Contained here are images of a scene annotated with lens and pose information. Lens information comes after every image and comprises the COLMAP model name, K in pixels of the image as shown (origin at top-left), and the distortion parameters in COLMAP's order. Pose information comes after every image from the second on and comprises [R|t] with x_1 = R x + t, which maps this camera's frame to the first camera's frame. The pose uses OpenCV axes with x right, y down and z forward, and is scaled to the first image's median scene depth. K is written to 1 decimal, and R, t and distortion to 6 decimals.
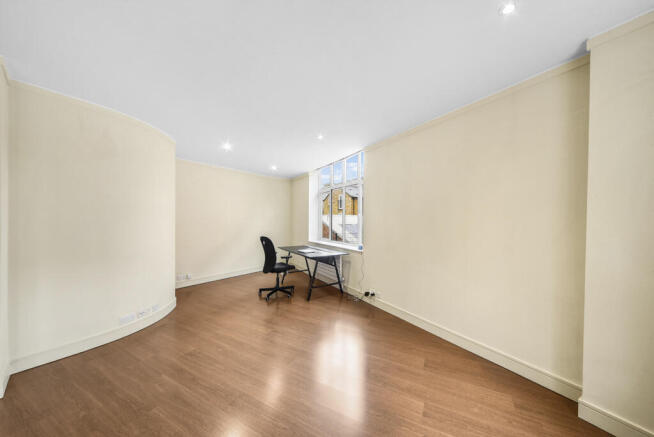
lens RADIAL K [[229.8, 0, 330.5], [0, 229.8, 221.7], [0, 0, 1]] dist [0.001113, 0.000003]
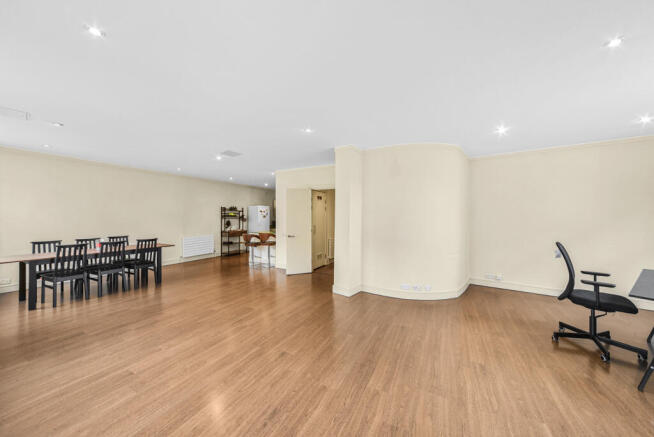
lens RADIAL K [[229.8, 0, 345.7], [0, 229.8, 217.4], [0, 0, 1]] dist [0.001113, 0.000003]
pose [[0.033895, -0.005870, -0.999408, 0.399801], [-0.006024, 0.999963, -0.006078, -0.002201], [0.999407, 0.006226, 0.033859, 0.420989]]
